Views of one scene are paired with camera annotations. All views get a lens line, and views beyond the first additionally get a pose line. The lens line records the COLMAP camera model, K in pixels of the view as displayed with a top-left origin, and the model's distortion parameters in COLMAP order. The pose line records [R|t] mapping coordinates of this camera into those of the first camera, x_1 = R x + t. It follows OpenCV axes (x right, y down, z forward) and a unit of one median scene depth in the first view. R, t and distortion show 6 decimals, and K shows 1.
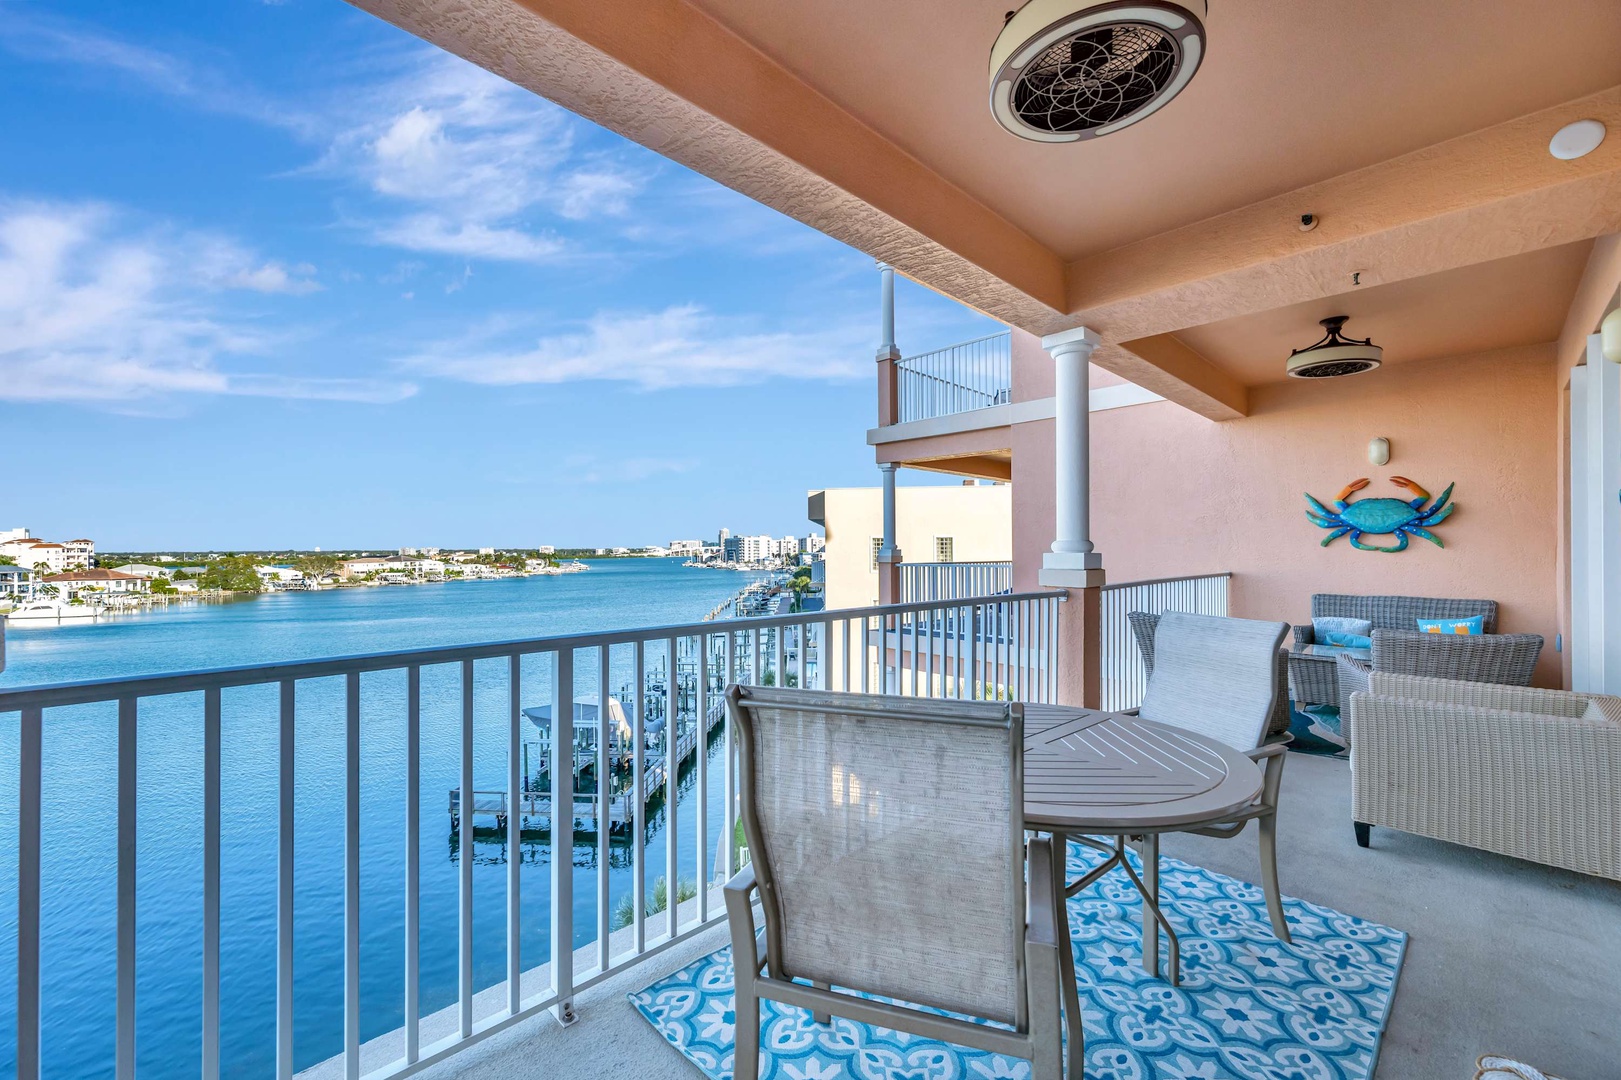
lens RADIAL K [[661.9, 0, 813.2], [0, 661.9, 542.8], [0, 0, 1]] dist [0.000524, 0.000102]
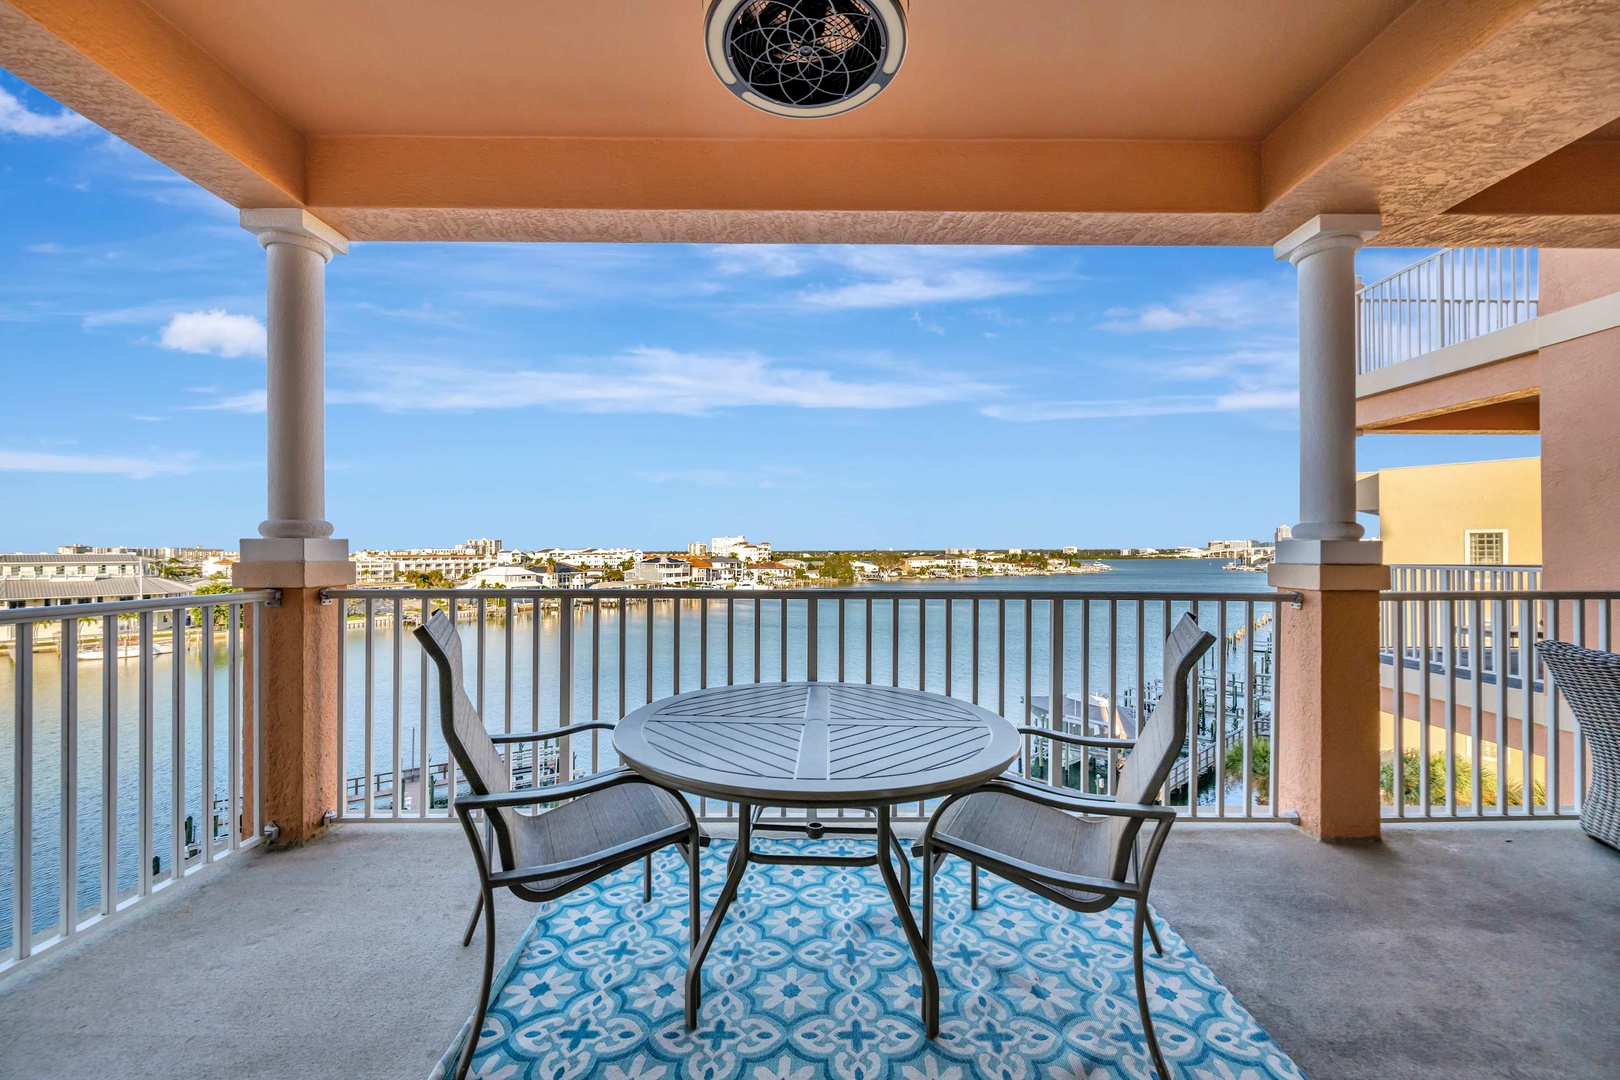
lens RADIAL K [[639.6, 0, 808.7], [0, 639.6, 547.2], [0, 0, 1]] dist [0.001150, 0.000175]
pose [[0.715613, 0.000127, -0.698497, 0.480173], [0.004019, 0.999983, 0.004299, 0.012973], [0.698486, -0.005883, 0.715600, 0.147092]]
